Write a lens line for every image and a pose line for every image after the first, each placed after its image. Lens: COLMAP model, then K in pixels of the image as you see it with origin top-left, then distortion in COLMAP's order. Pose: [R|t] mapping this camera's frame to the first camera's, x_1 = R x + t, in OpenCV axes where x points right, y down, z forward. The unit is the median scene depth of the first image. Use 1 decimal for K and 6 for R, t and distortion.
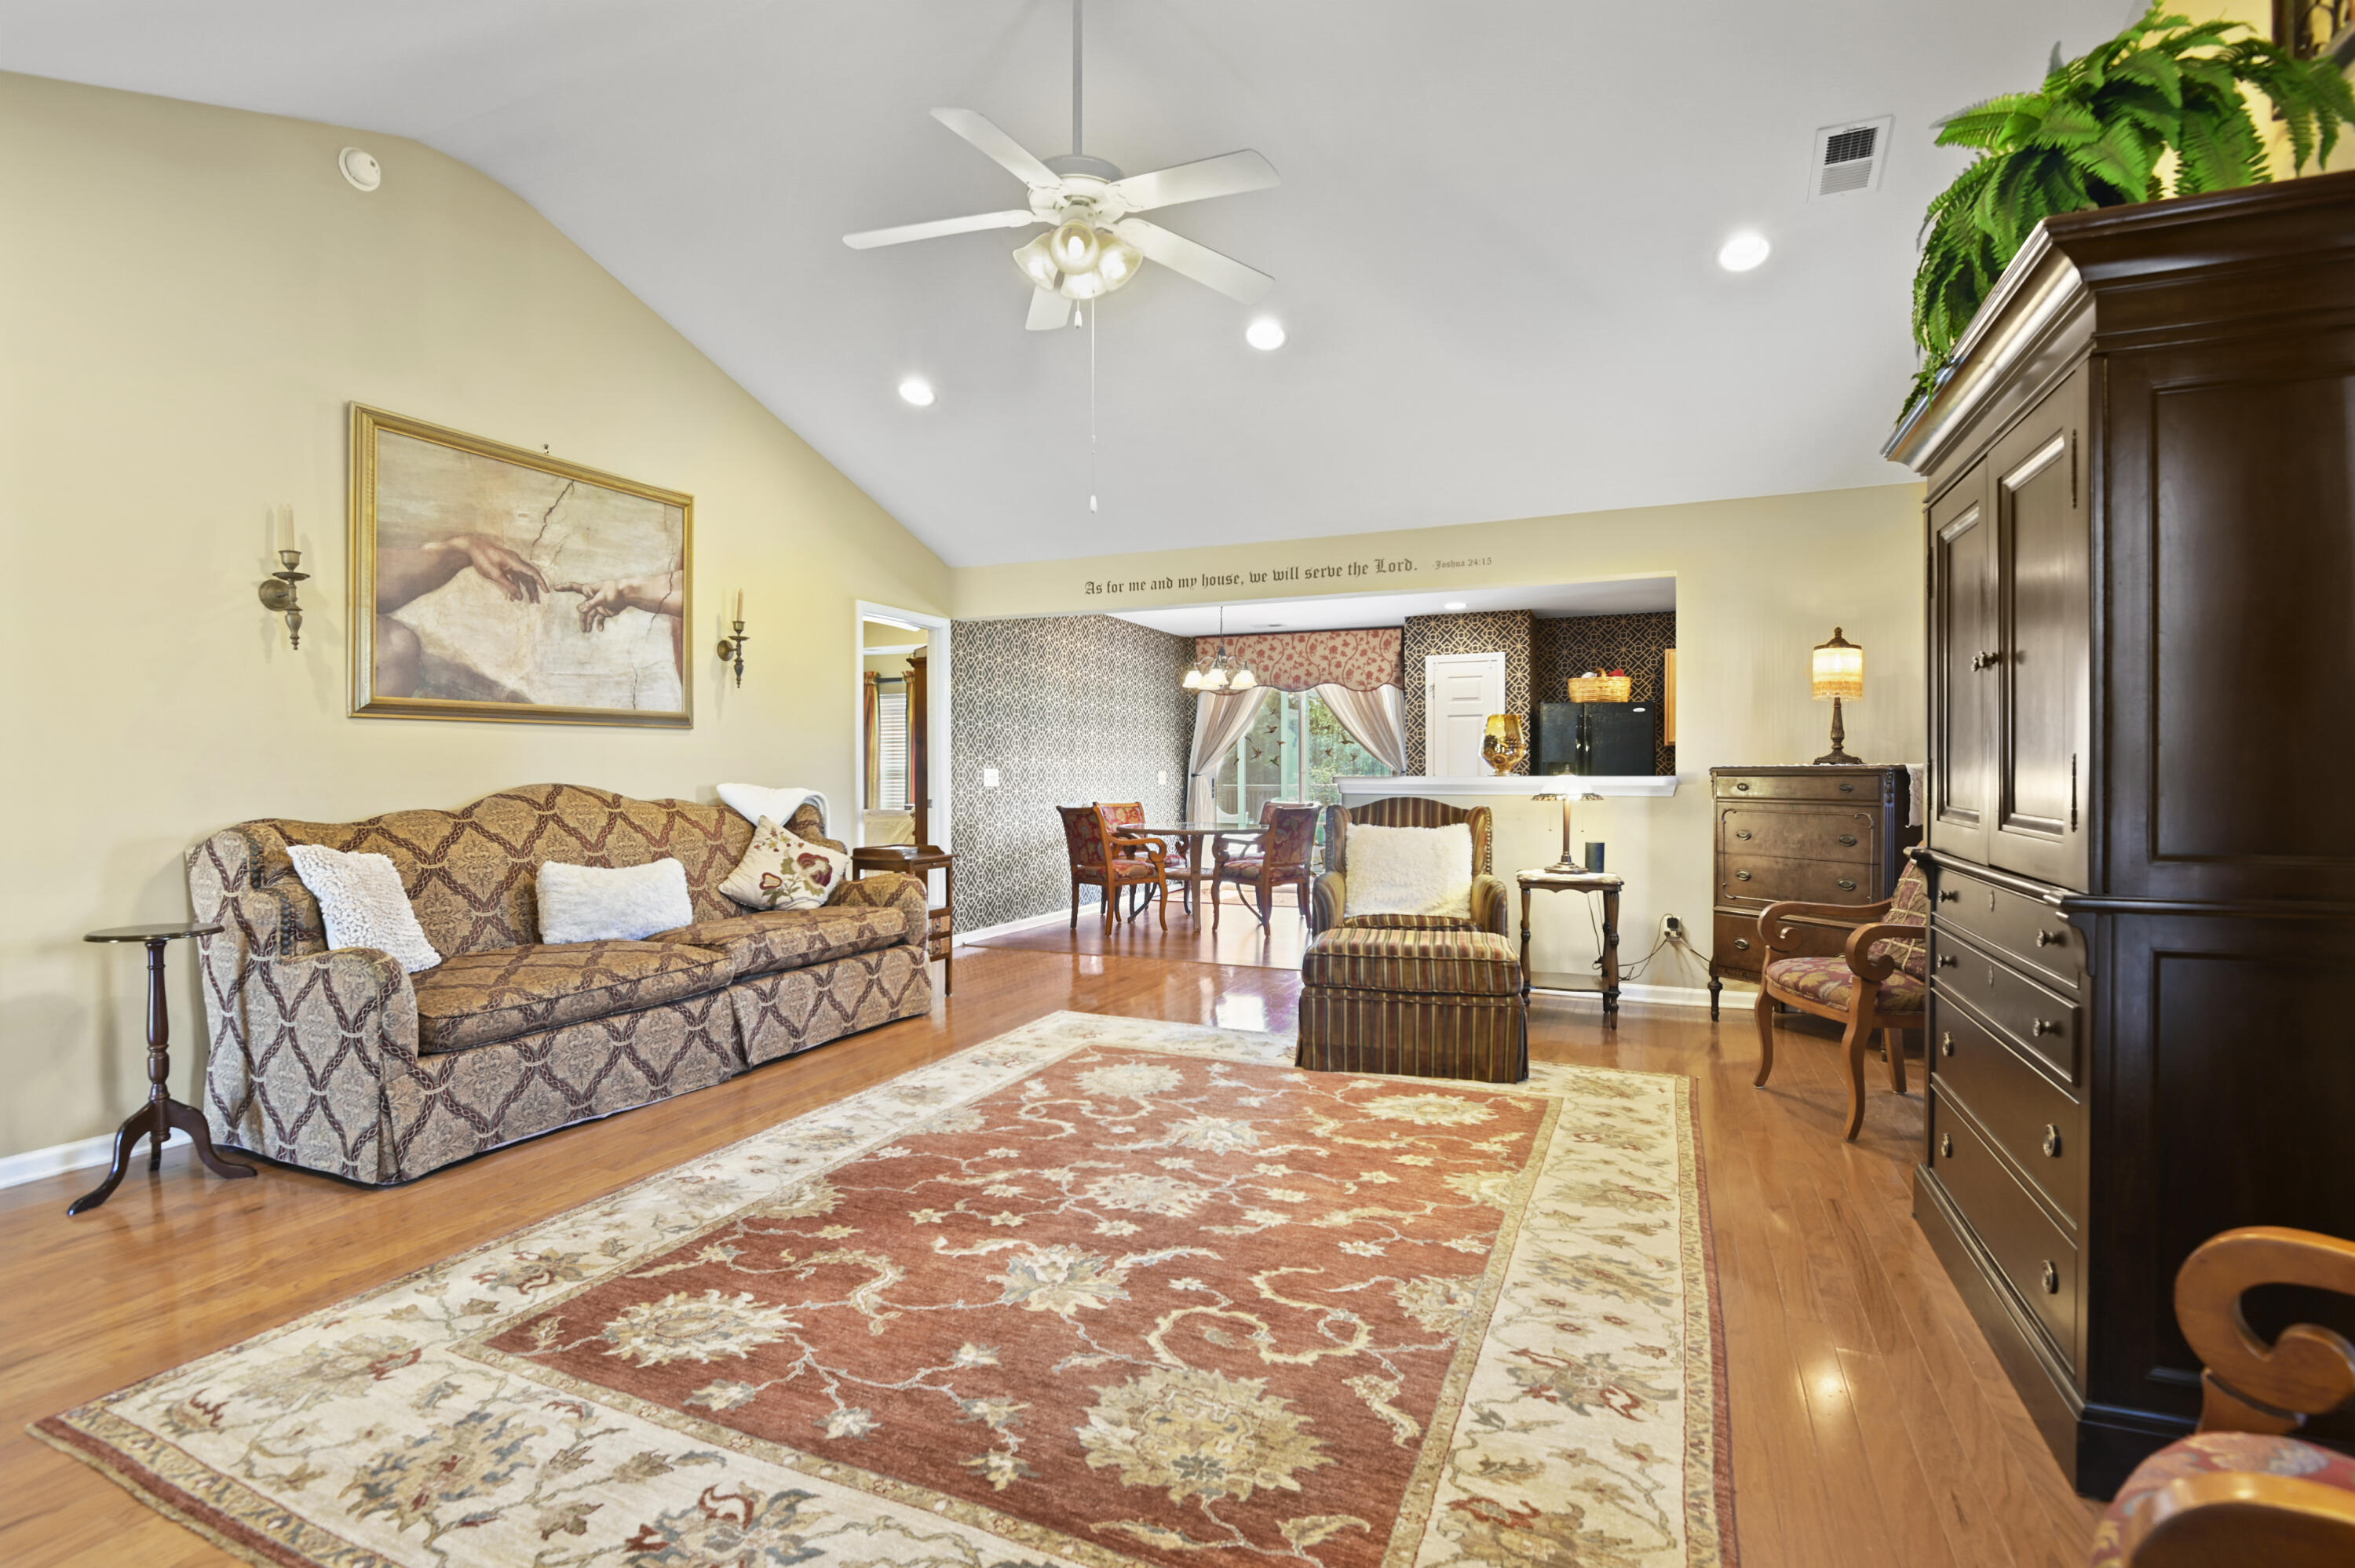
lens RADIAL K [[1096.8, 0, 1168.0], [0, 1096.8, 776.8], [0, 0, 1]] dist [-0.002494, -0.011295]
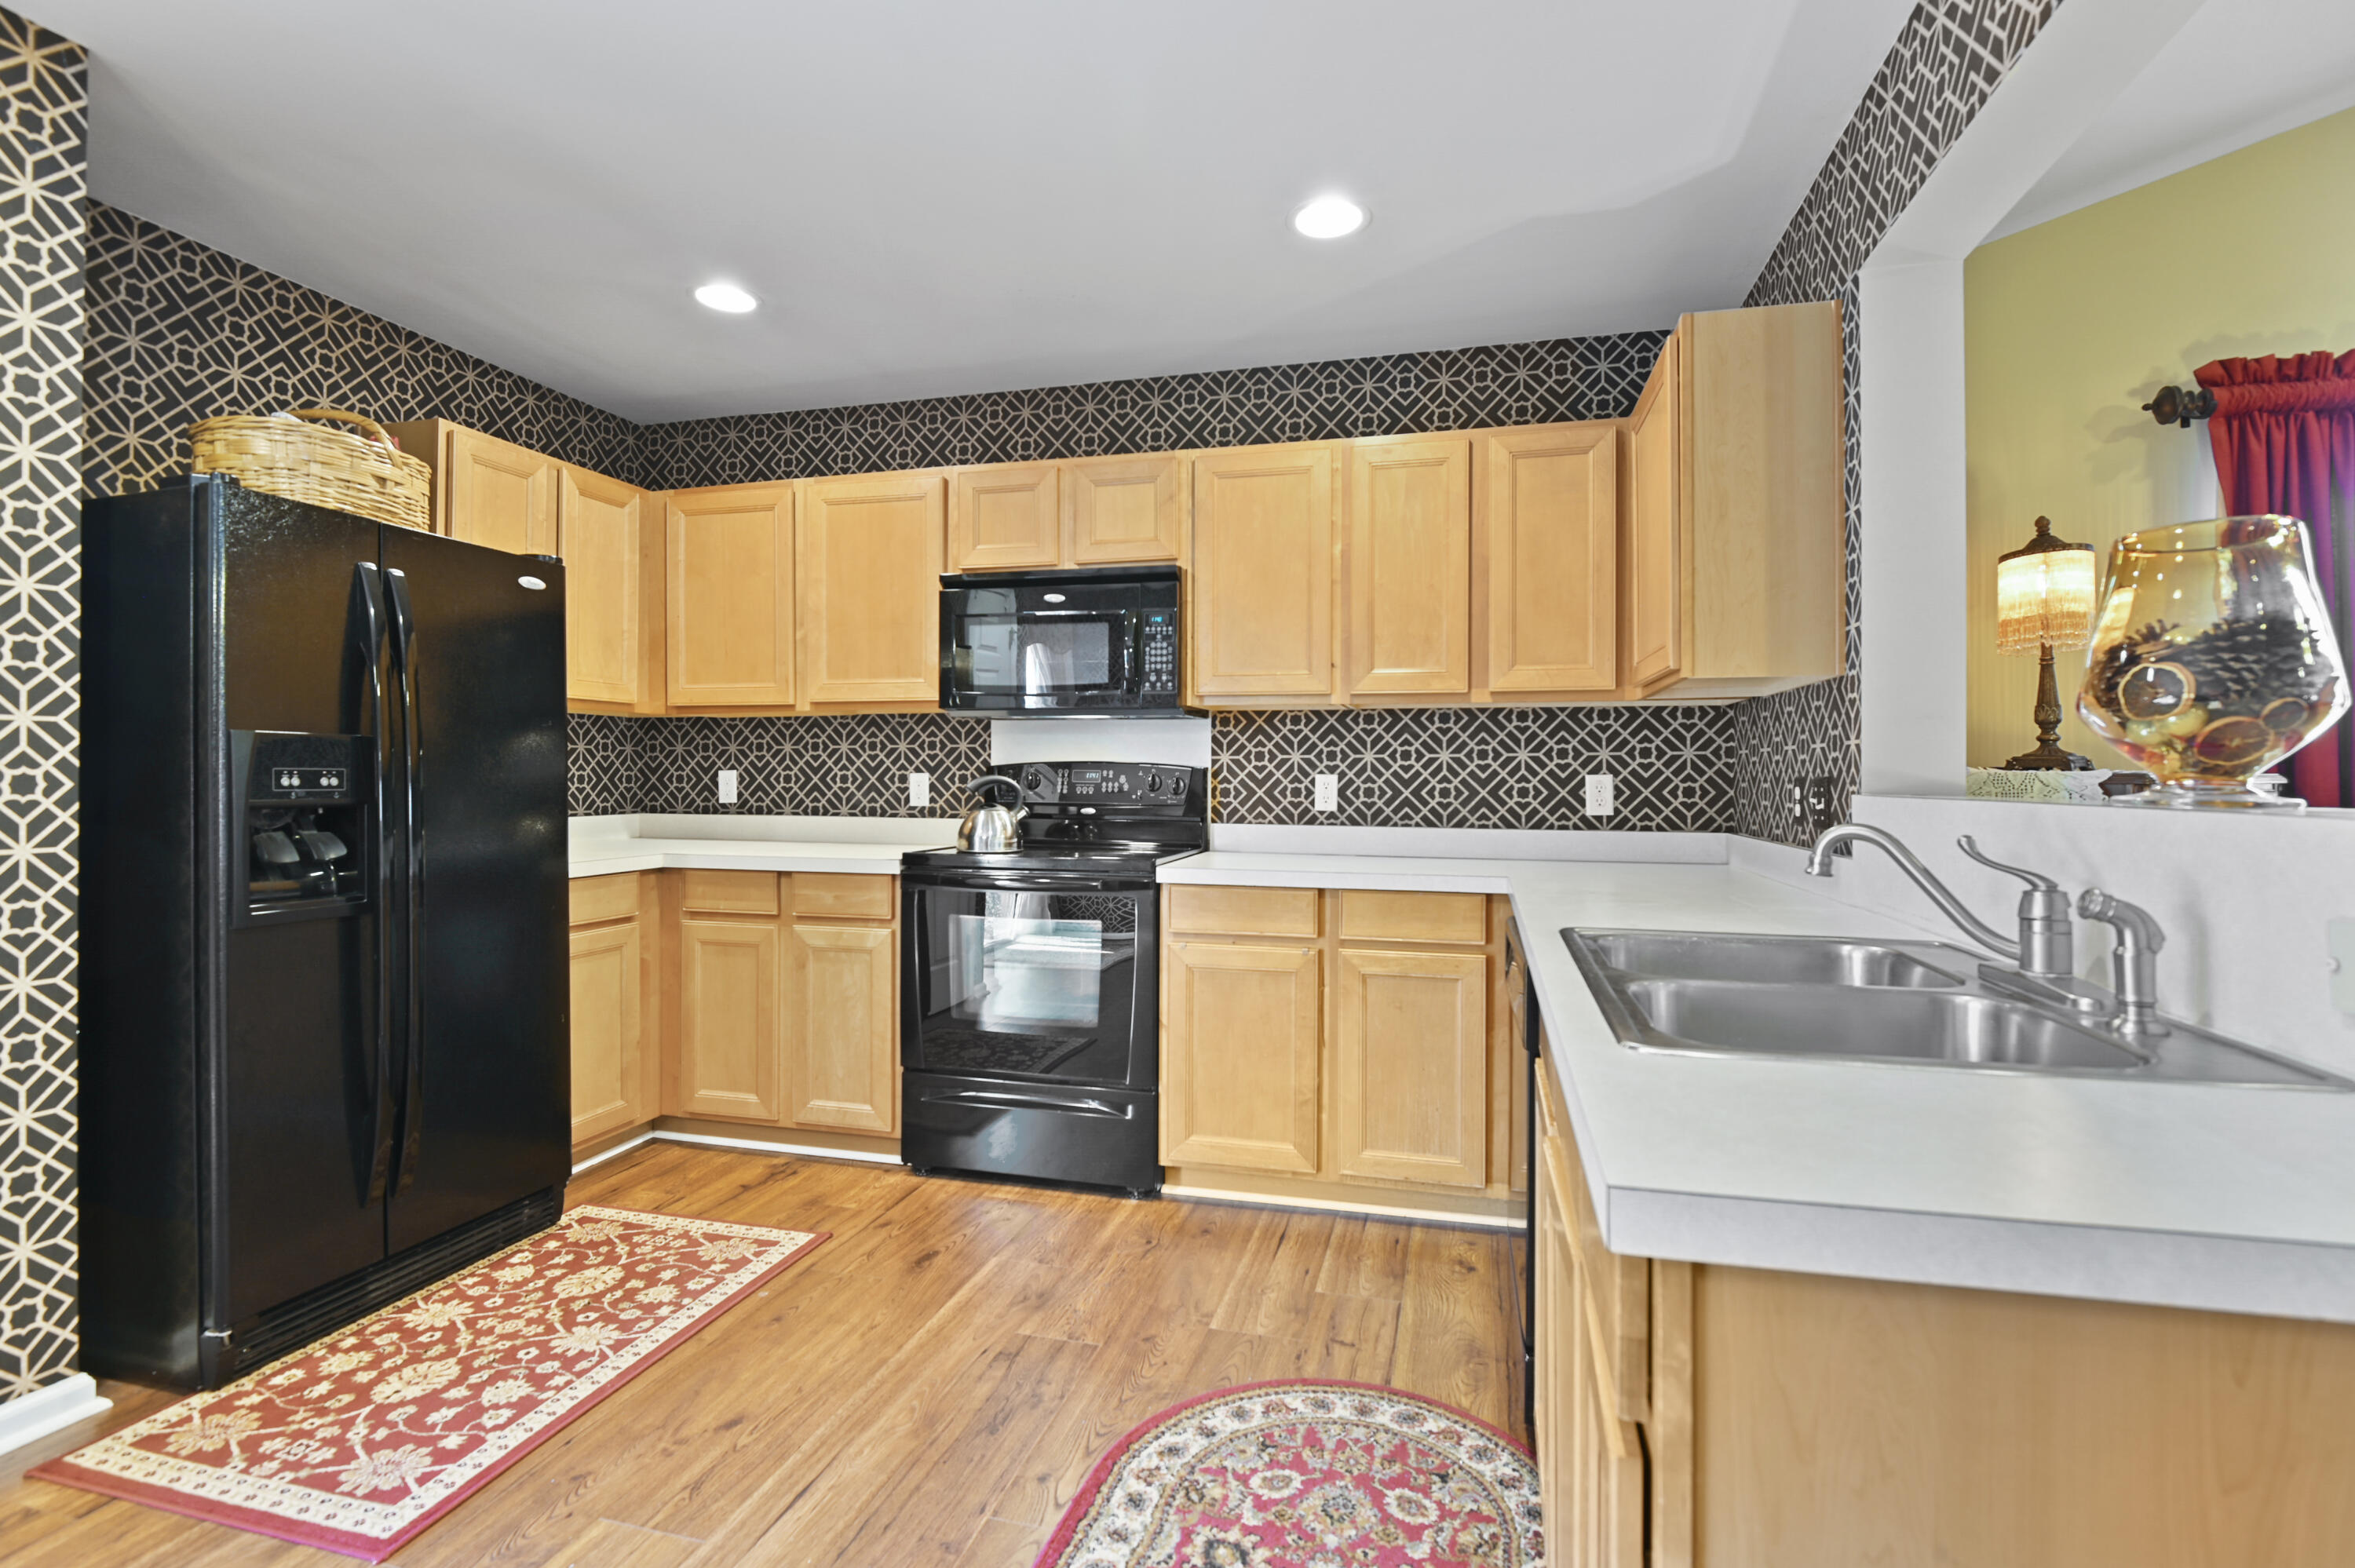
lens RADIAL K [[1109.9, 0, 1176.5], [0, 1109.9, 772.3], [0, 0, 1]] dist [-0.009699, -0.000835]
pose [[-0.157420, 0.003476, 0.987526, 0.212042], [0.000544, 0.999994, -0.003433, -0.012080], [-0.987532, -0.000003, -0.157421, 2.266479]]
